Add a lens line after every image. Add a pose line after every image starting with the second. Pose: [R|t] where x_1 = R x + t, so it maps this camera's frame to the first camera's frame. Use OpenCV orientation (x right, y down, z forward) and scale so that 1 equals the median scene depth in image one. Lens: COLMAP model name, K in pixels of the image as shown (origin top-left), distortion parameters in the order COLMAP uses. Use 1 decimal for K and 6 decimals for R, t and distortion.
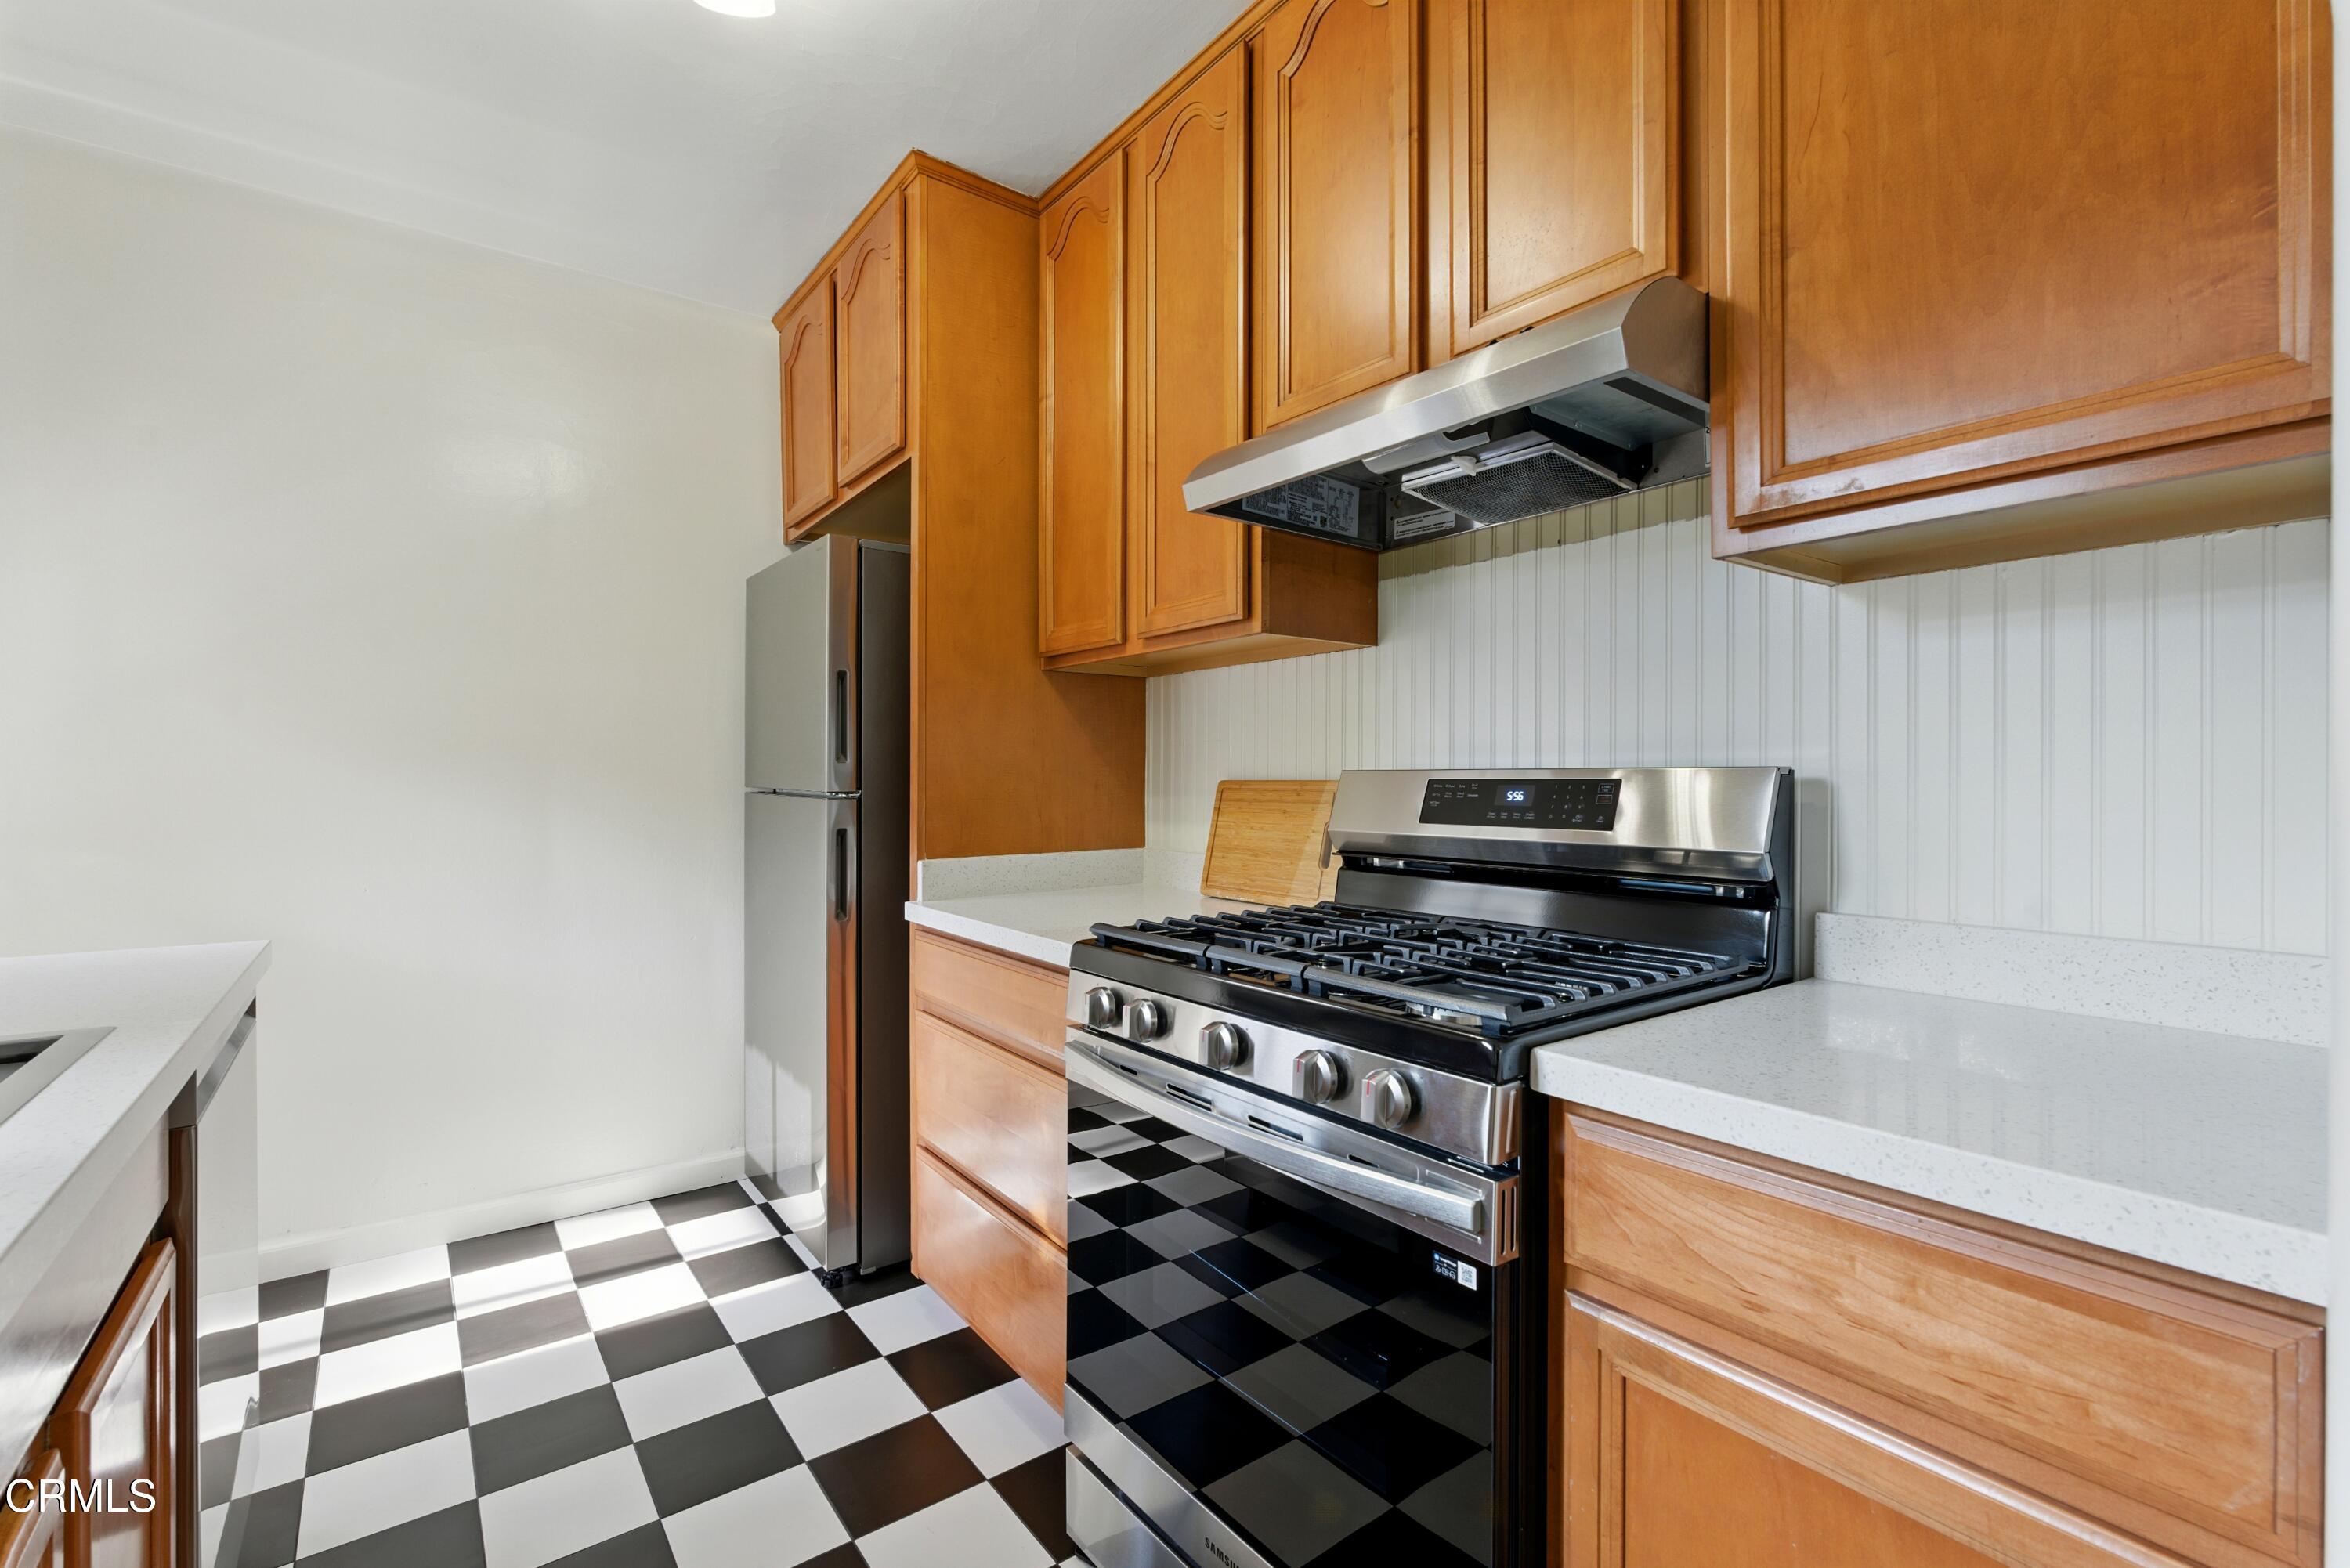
lens RADIAL K [[1052.7, 0, 1150.1], [0, 1052.7, 768.7], [0, 0, 1]] dist [-0.002149, 0.002473]
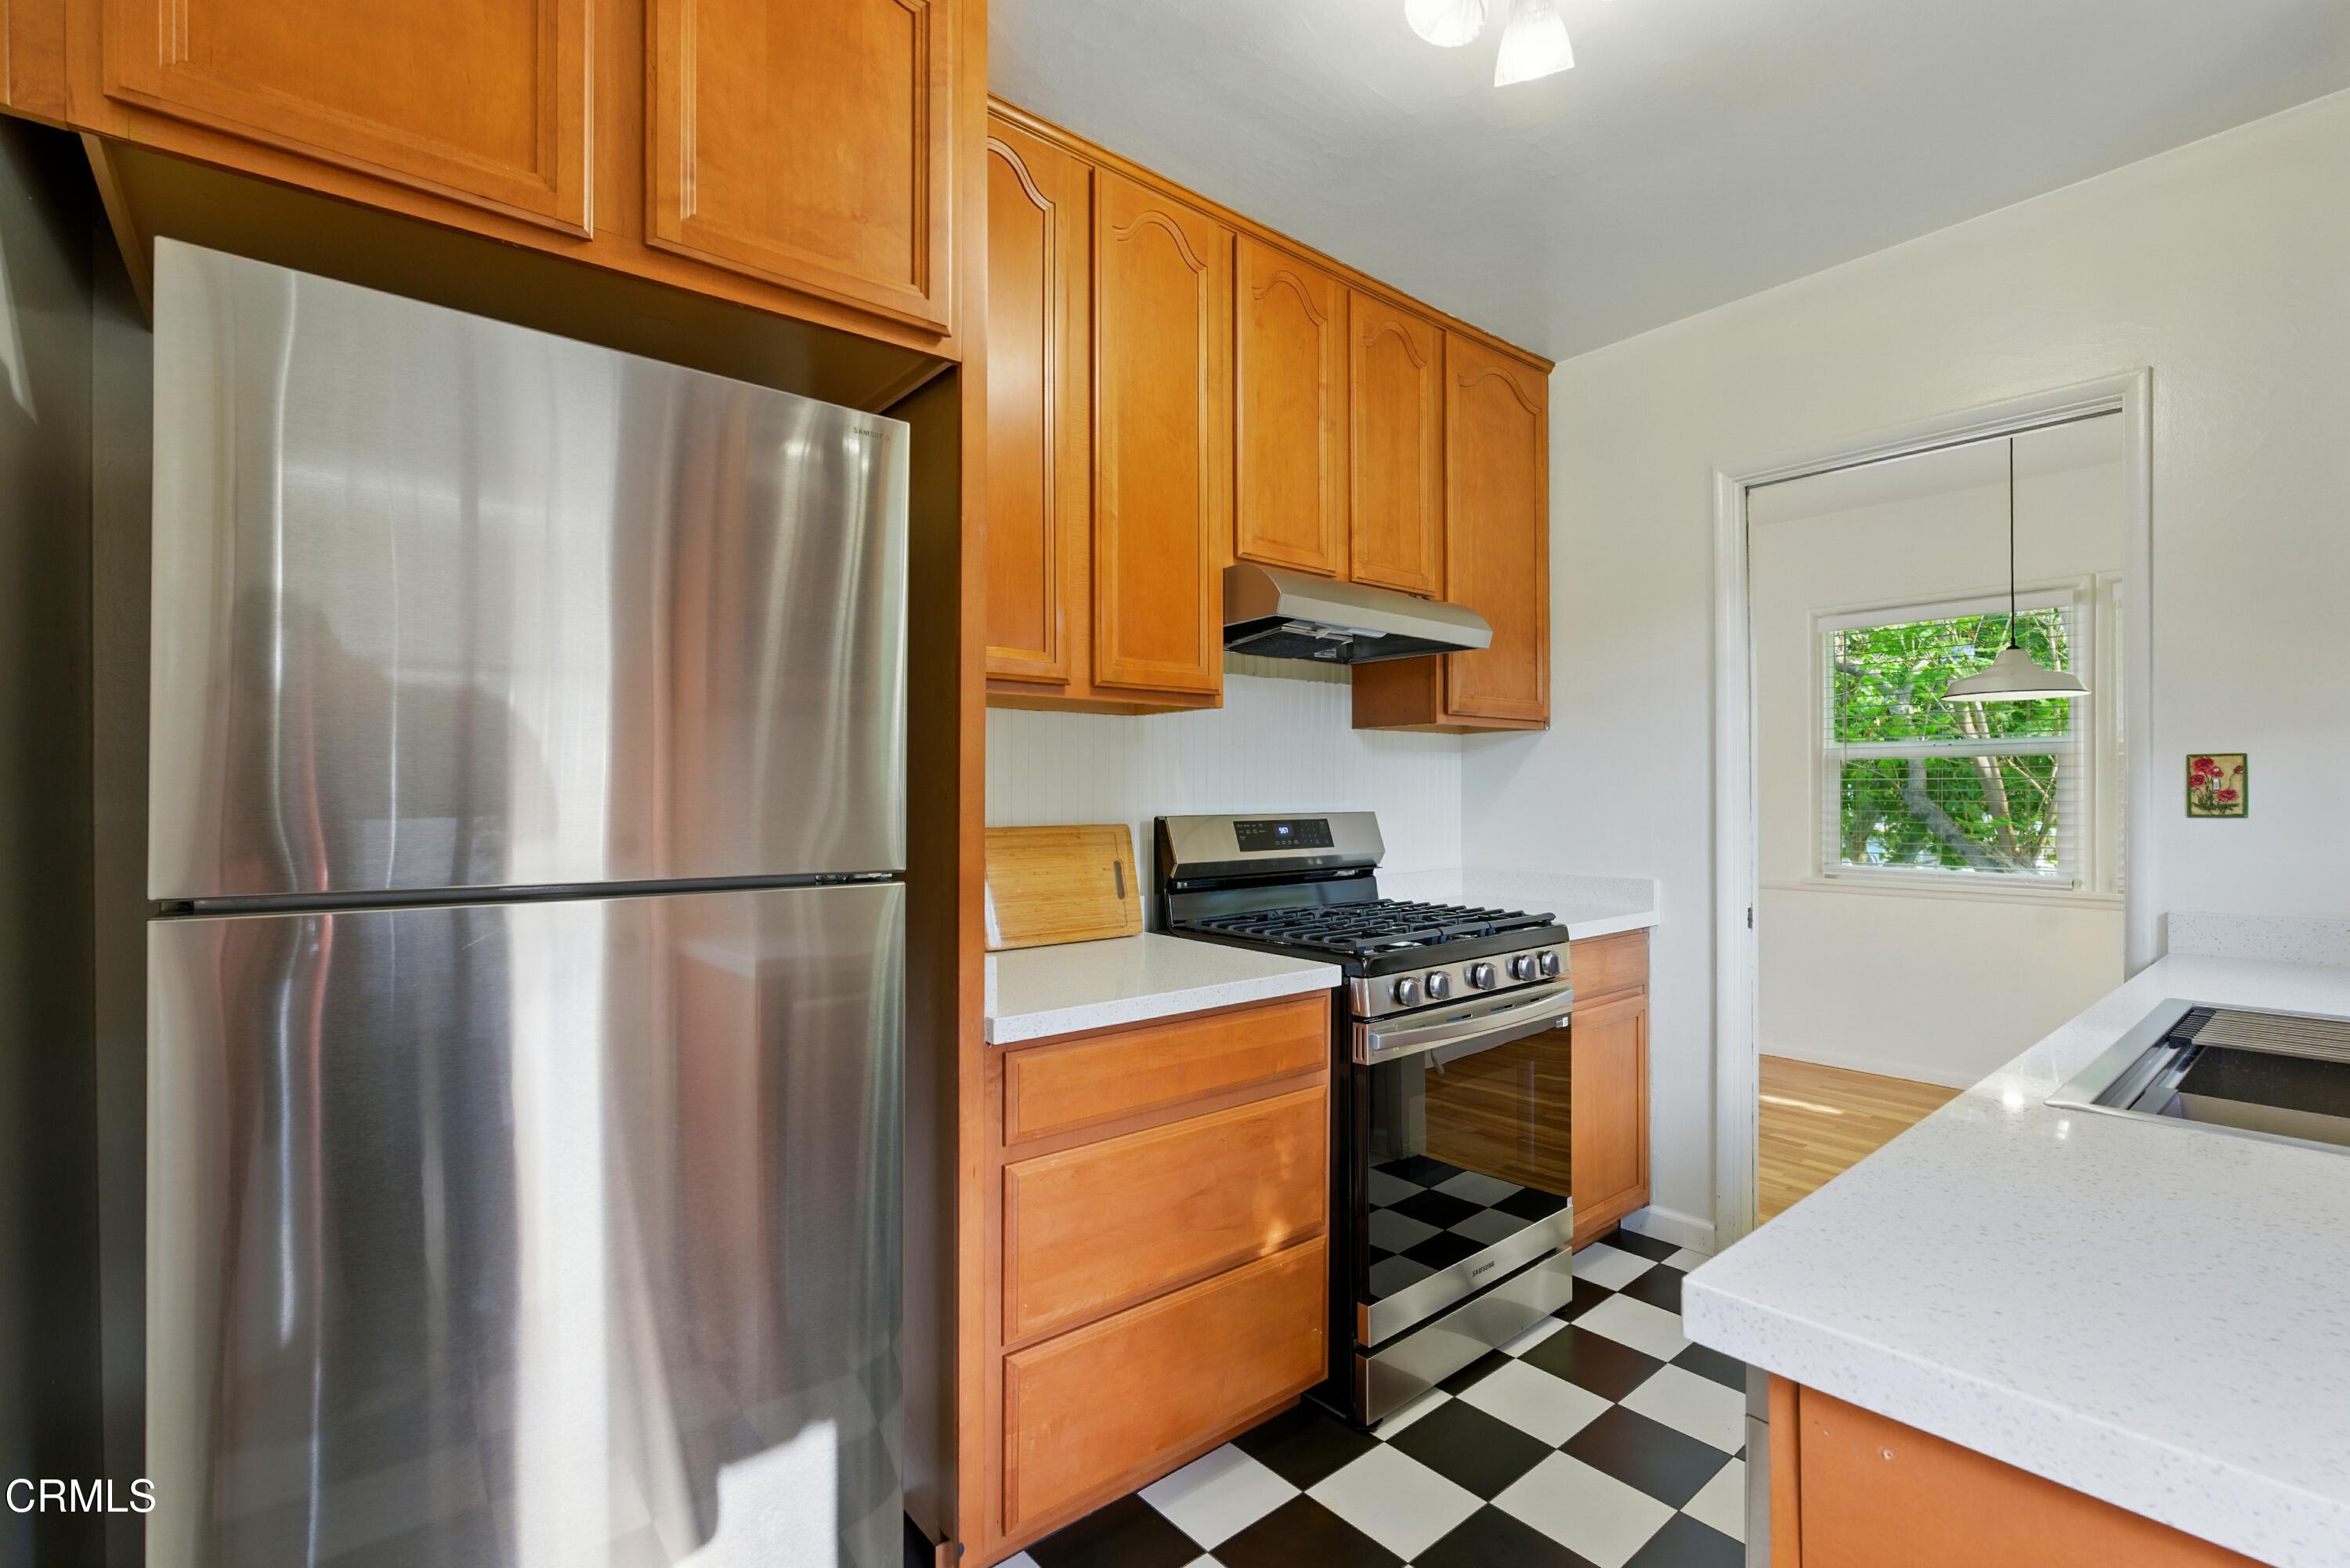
lens RADIAL K [[1052.7, 0, 1177.7], [0, 1052.7, 796.6], [0, 0, 1]] dist [-0.002149, 0.002473]
pose [[-0.083130, 0.005758, 0.996522, -1.011649], [-0.000018, 0.999983, -0.005780, -0.014007], [-0.996539, -0.000499, -0.083129, 1.016823]]
